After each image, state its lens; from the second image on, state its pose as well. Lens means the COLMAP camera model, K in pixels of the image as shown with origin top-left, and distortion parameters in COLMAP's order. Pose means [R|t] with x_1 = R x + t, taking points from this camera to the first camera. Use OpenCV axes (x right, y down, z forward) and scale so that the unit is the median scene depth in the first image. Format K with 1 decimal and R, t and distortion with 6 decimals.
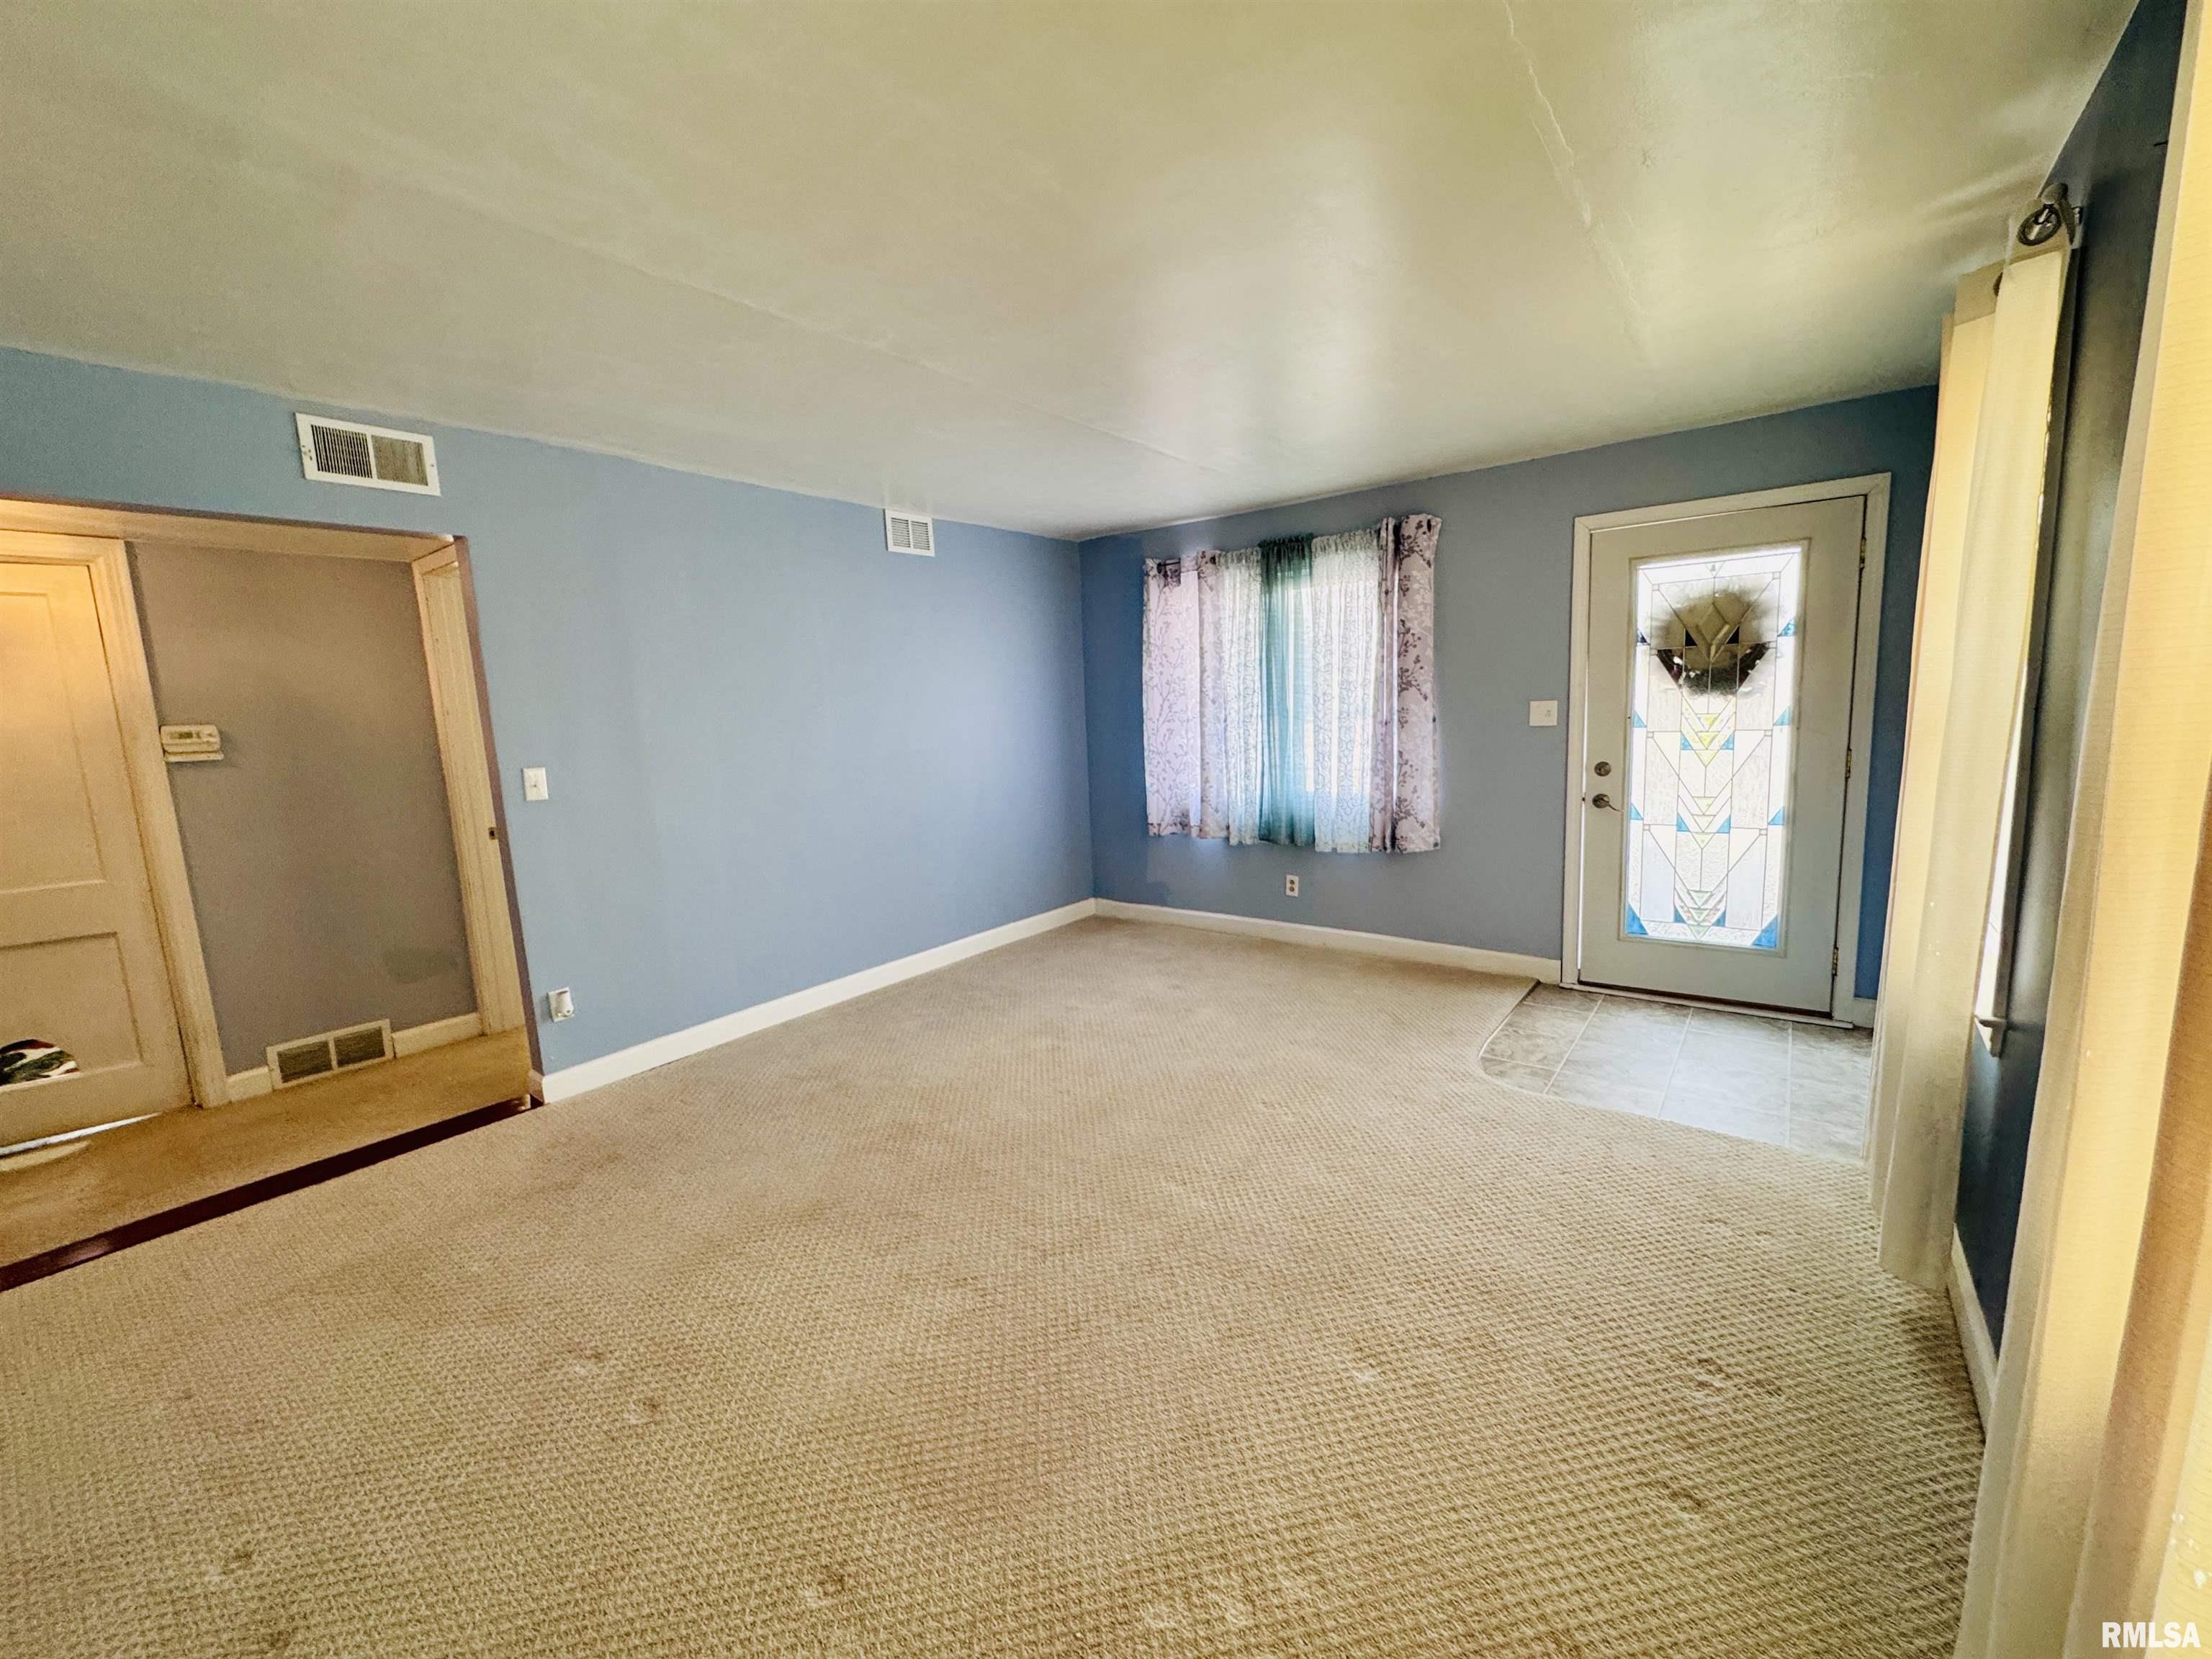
lens RADIAL K [[885.3, 0, 1107.7], [0, 885.3, 831.3], [0, 0, 1]] dist [-0.004555, 0.000207]
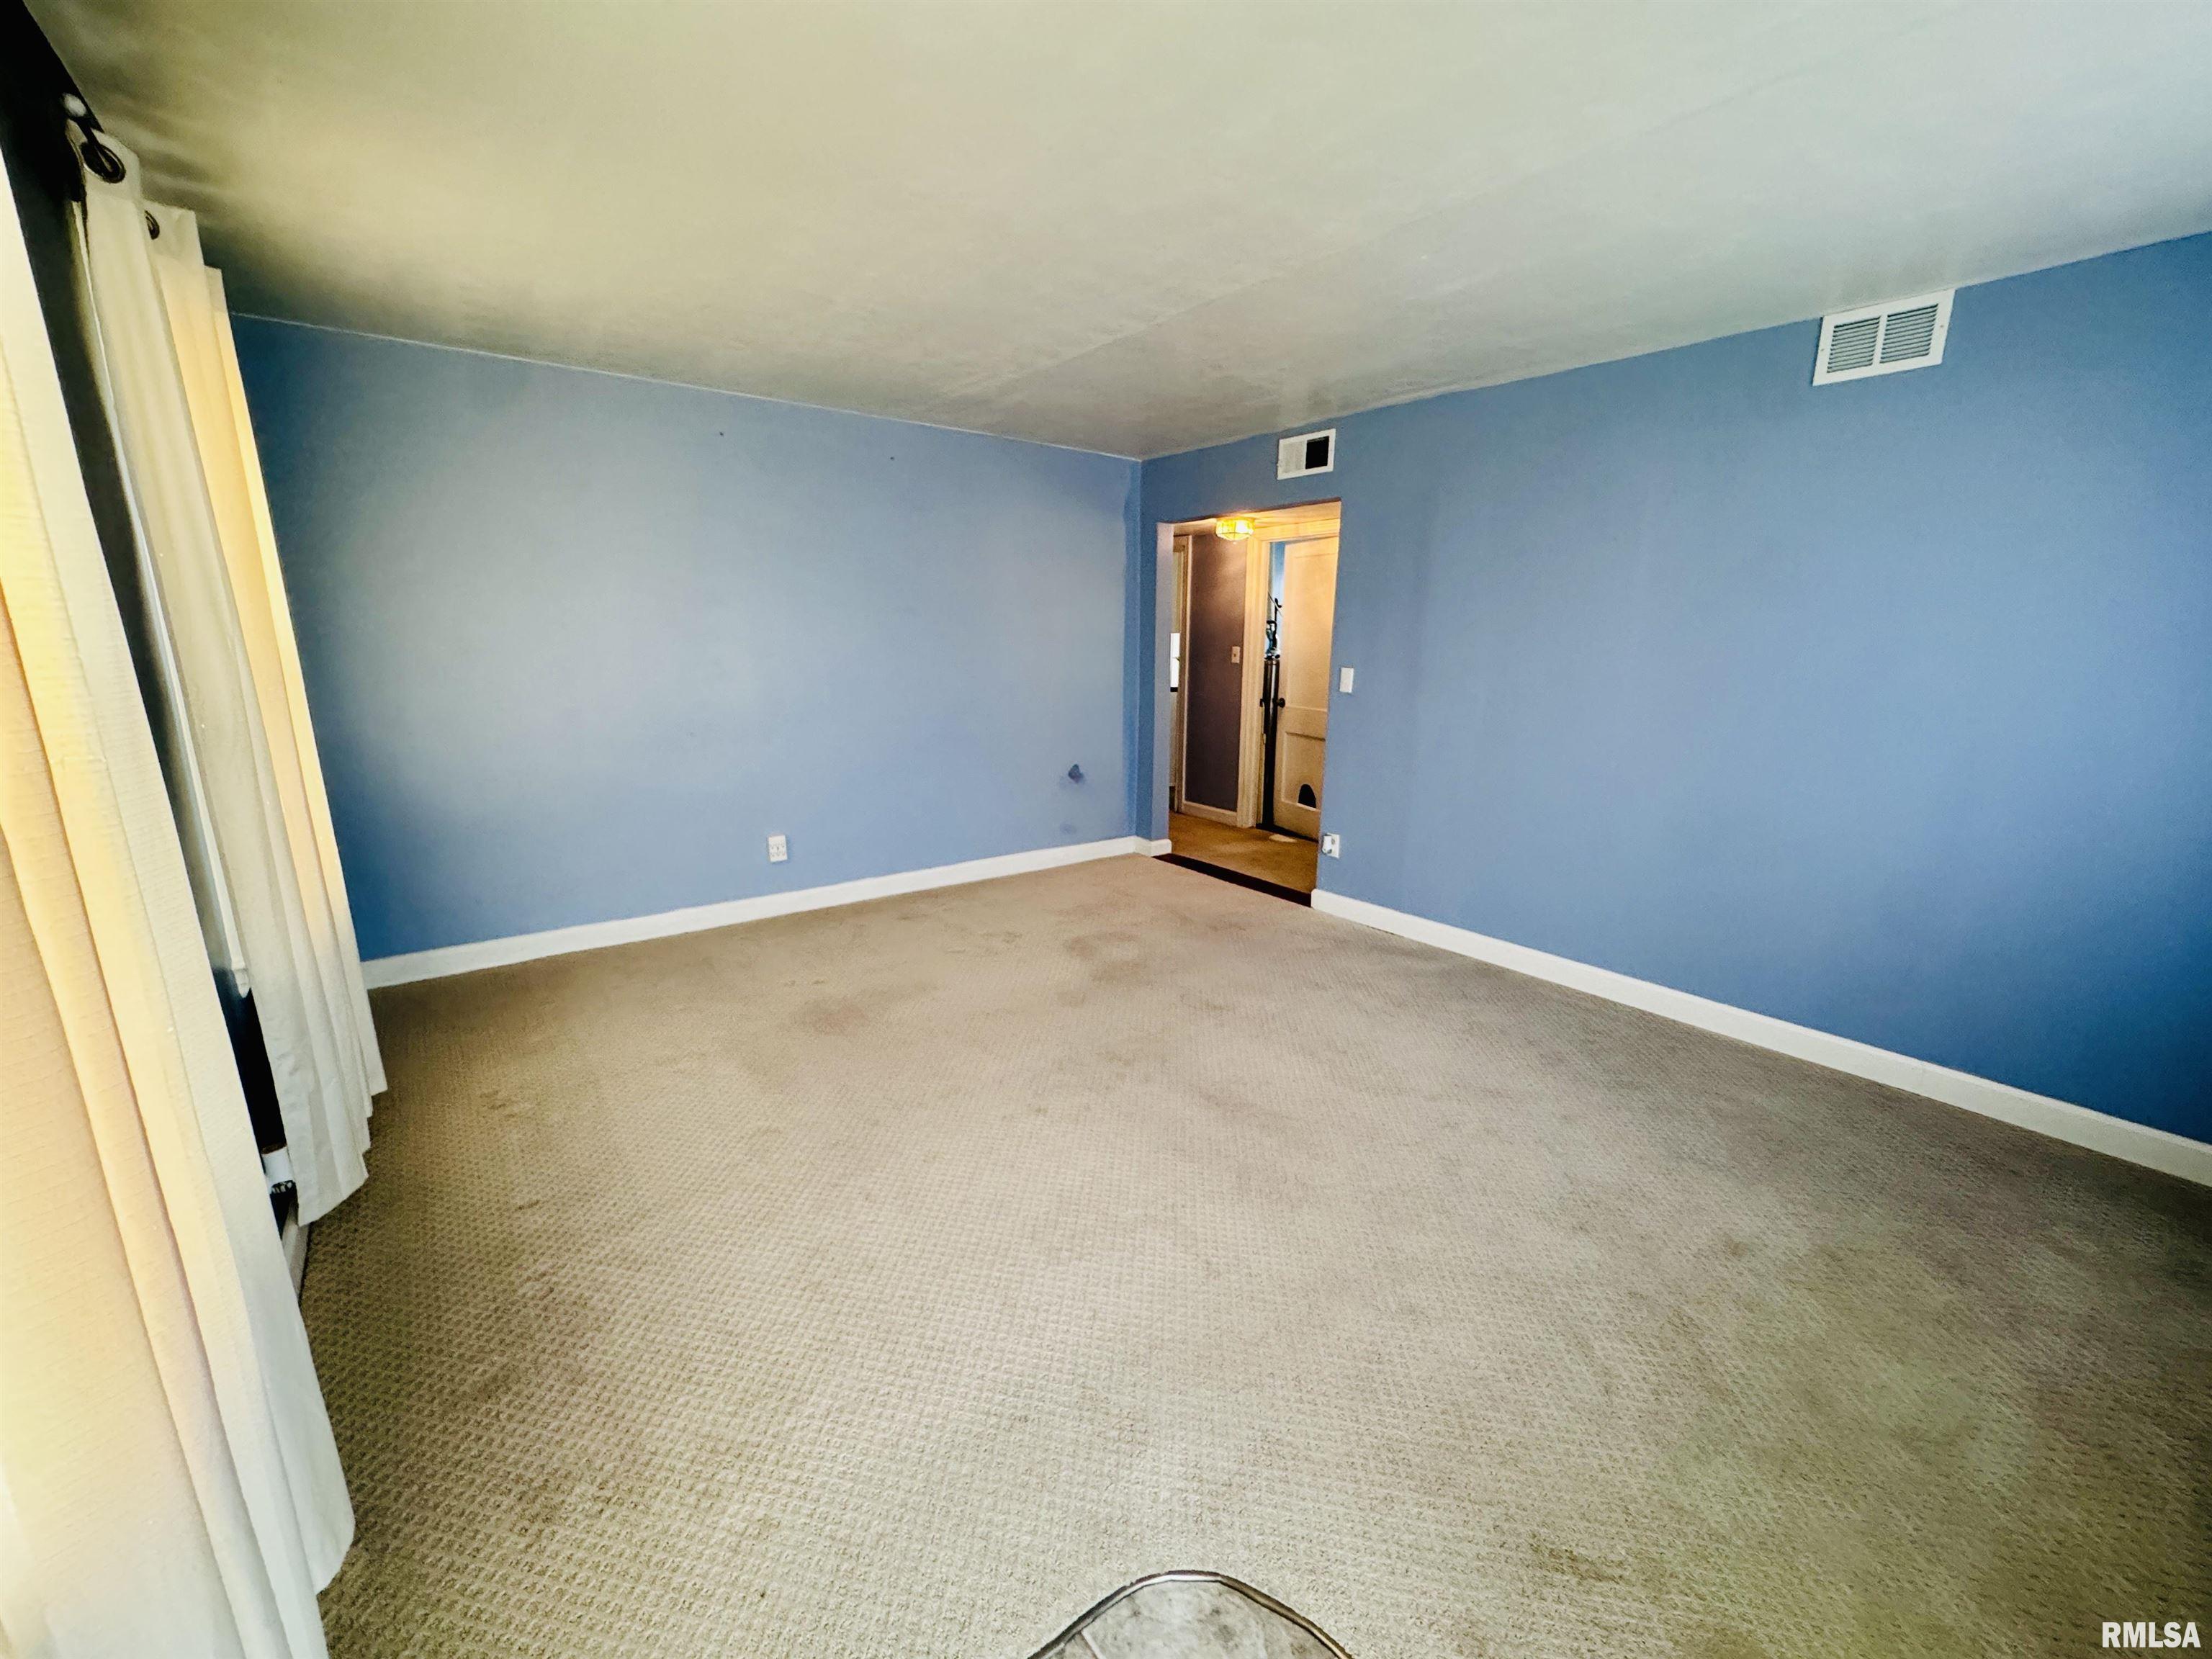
lens RADIAL K [[885.3, 0, 1111.7], [0, 885.3, 831.5], [0, 0, 1]] dist [-0.004555, 0.000207]
pose [[-0.263929, 0.250346, -0.931487, 0.569816], [-0.138233, 0.945943, 0.293399, -0.136599], [0.954585, 0.206199, -0.215056, 0.751454]]
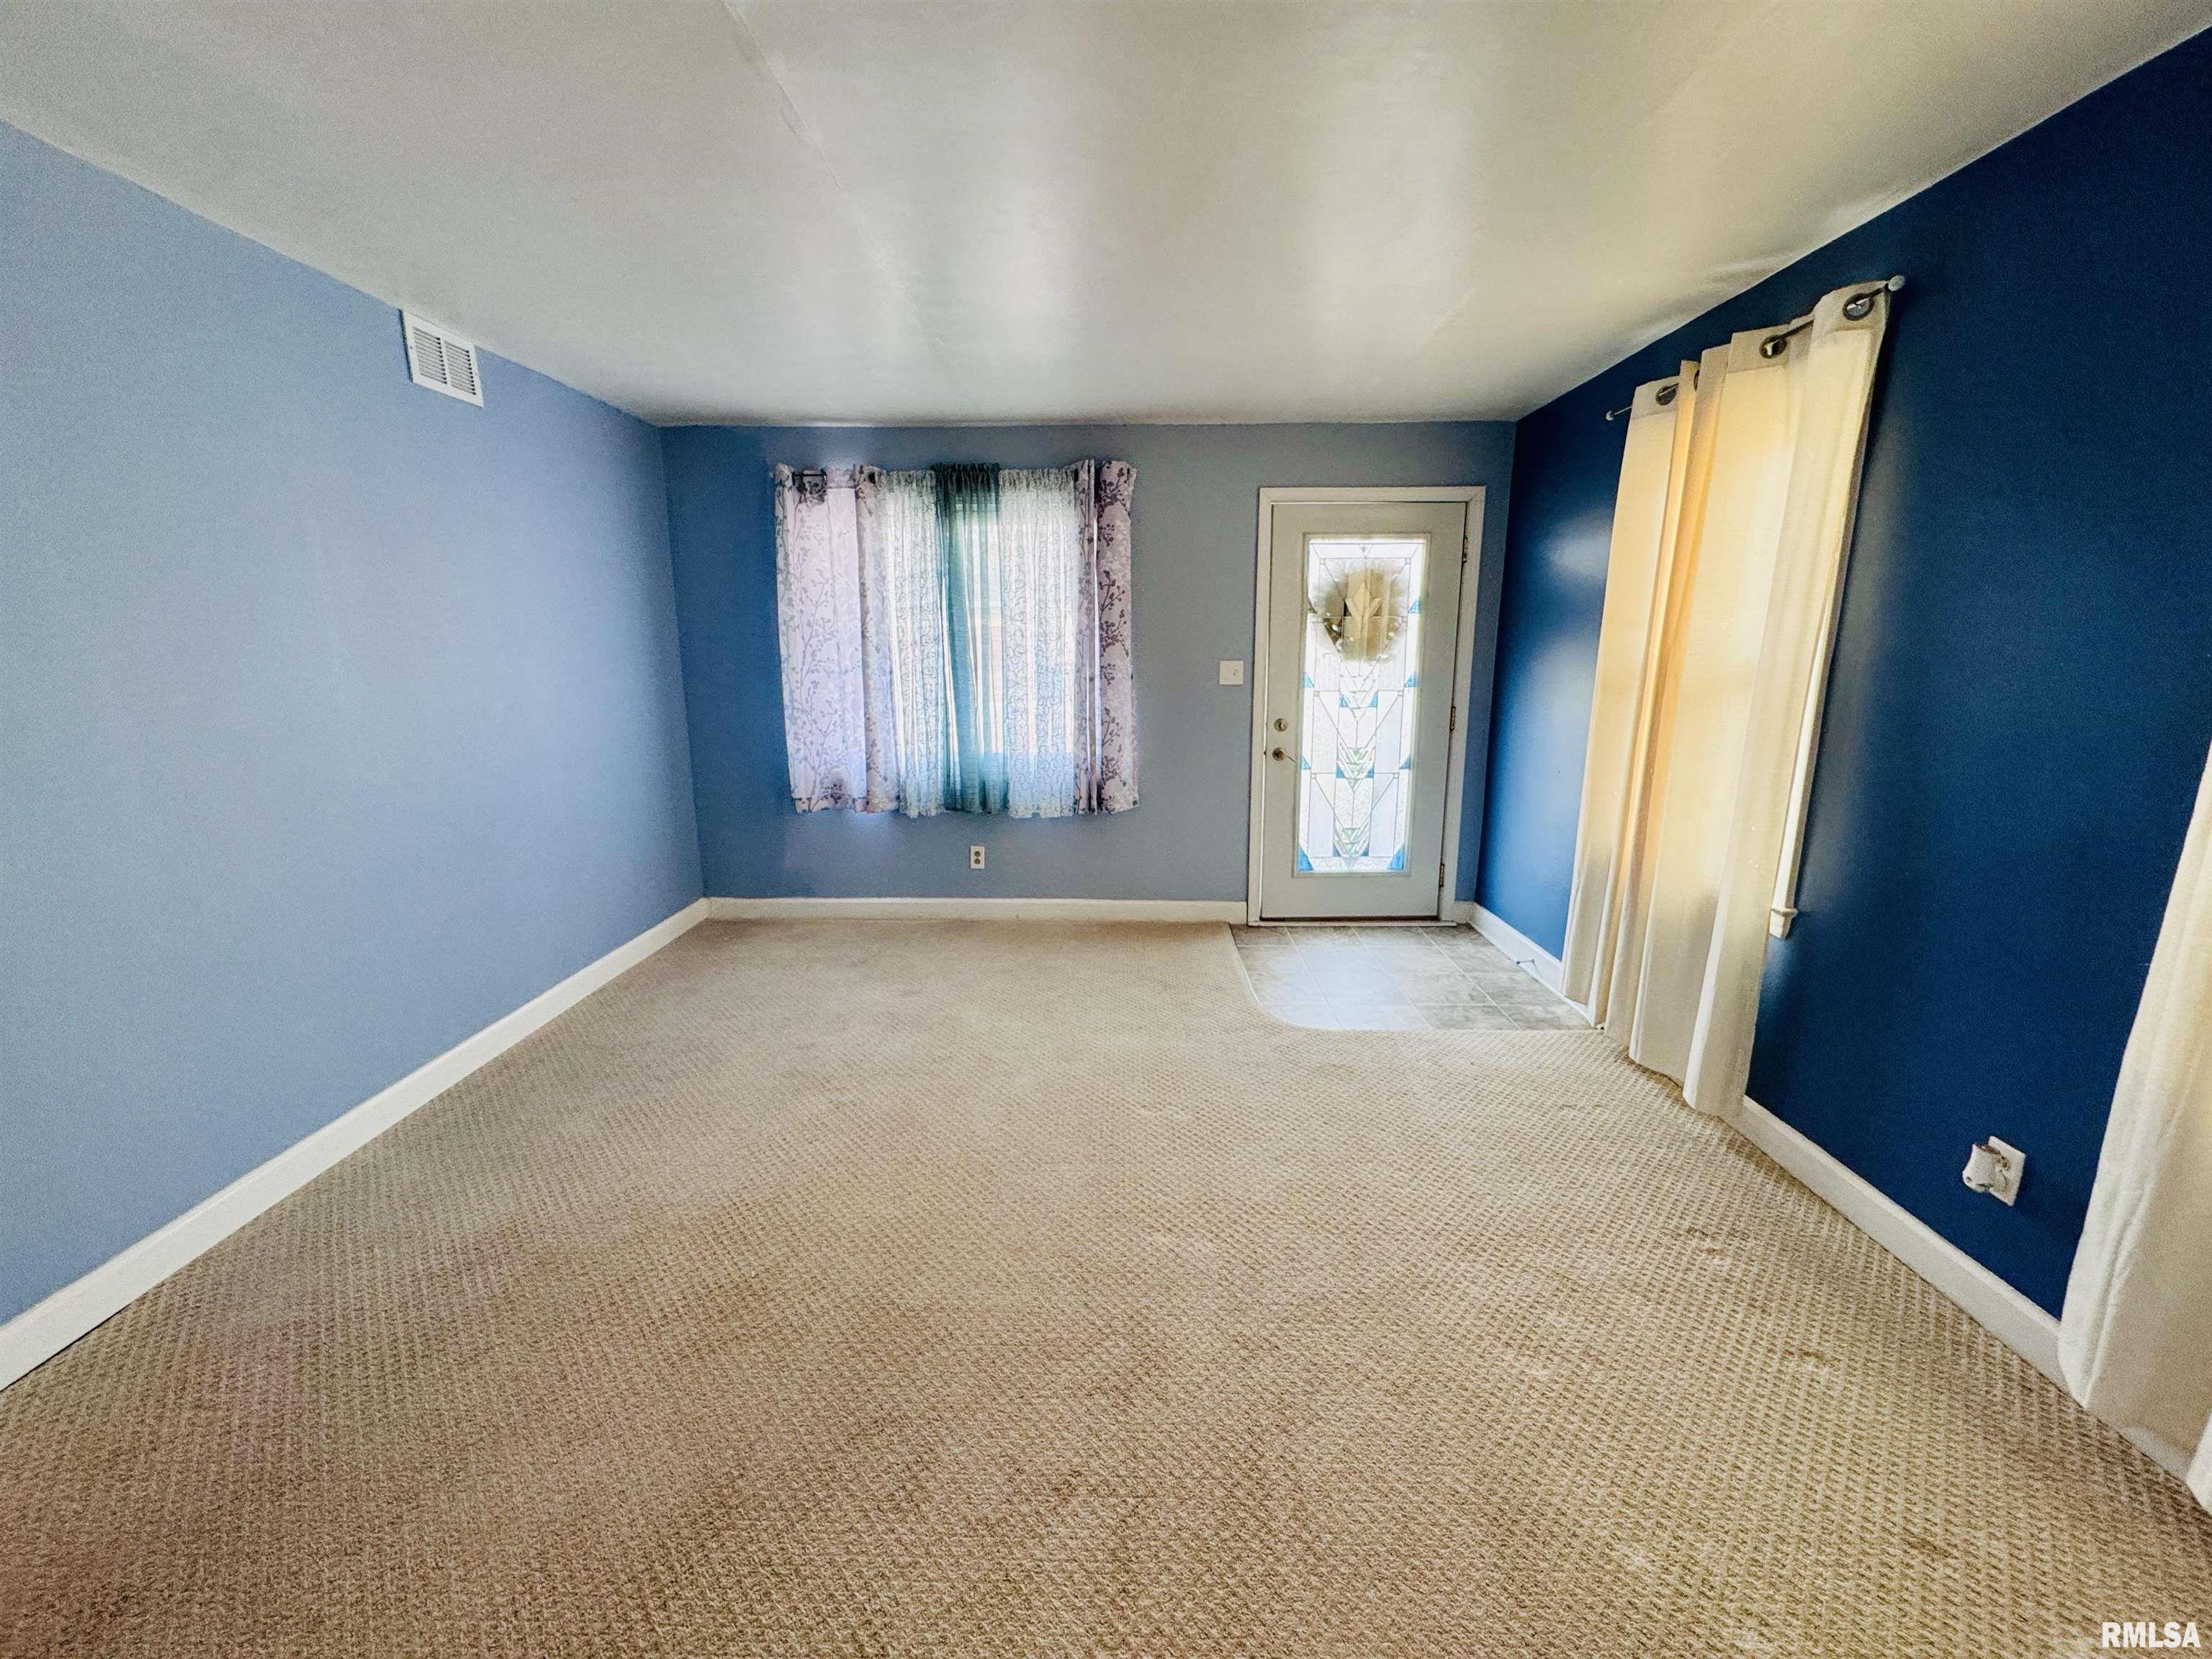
lens RADIAL K [[885.3, 0, 1108.0], [0, 885.3, 830.4], [0, 0, 1]] dist [-0.004555, 0.000207]
pose [[0.803968, -0.082406, 0.588935, -0.255869], [0.054132, 0.996382, 0.065521, -0.021865], [-0.592204, -0.020796, 0.805520, 0.222915]]
